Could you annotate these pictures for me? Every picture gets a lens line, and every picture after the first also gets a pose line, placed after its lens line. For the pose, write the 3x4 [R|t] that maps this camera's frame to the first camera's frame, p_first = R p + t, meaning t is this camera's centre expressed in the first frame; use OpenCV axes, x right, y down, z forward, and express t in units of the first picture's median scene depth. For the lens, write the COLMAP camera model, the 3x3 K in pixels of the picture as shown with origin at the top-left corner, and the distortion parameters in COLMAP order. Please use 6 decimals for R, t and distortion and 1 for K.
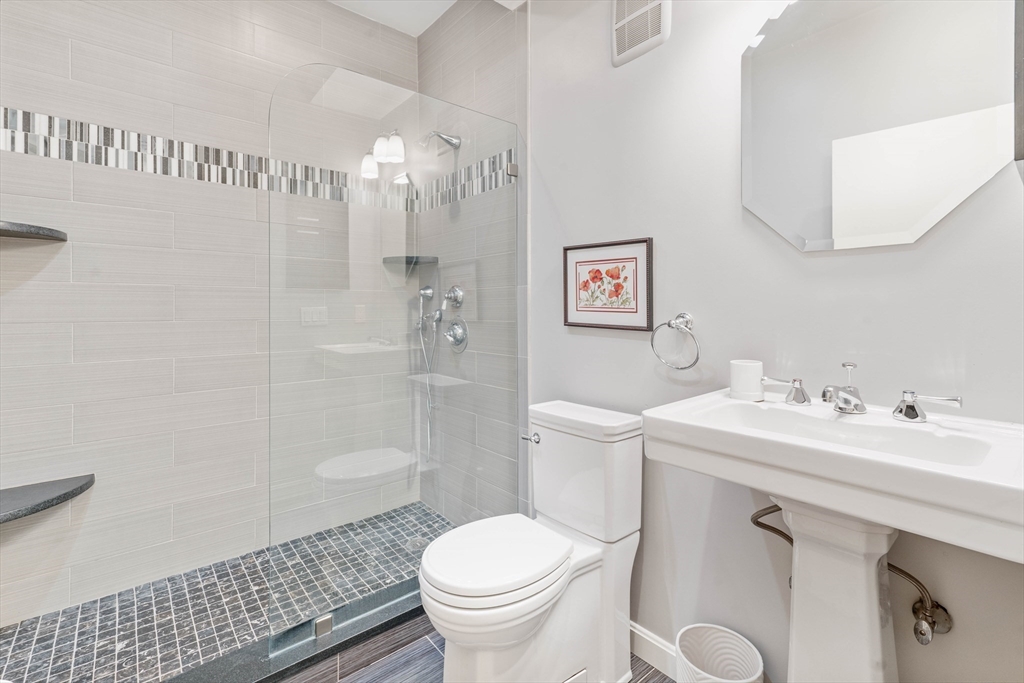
lens RADIAL K [[469.0, 0, 511.1], [0, 469.0, 308.3], [0, 0, 1]] dist [0.001967, 0.001207]
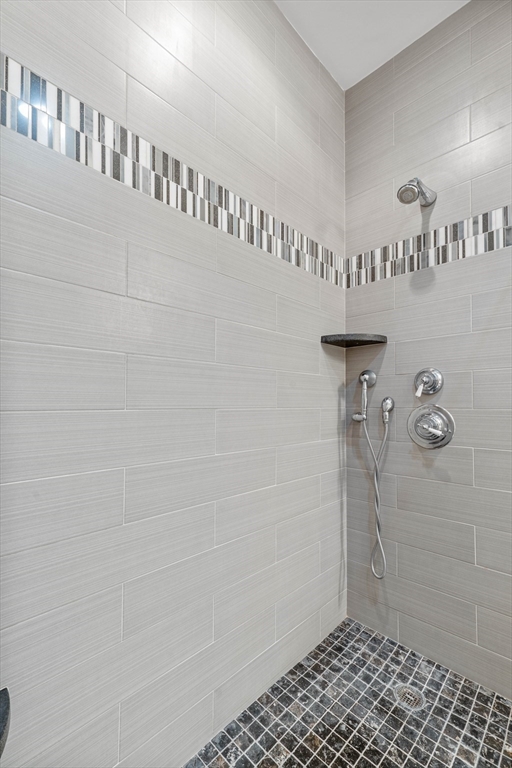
lens RADIAL K [[341.7, 0, 257.0], [0, 341.7, 396.8], [0, 0, 1]] dist [0.007428, 0.000674]
pose [[0.994322, 0.003765, 0.106349, -0.531399], [-0.001864, 0.999837, -0.017962, 0.015843], [-0.106399, 0.017662, 0.994167, 0.466900]]
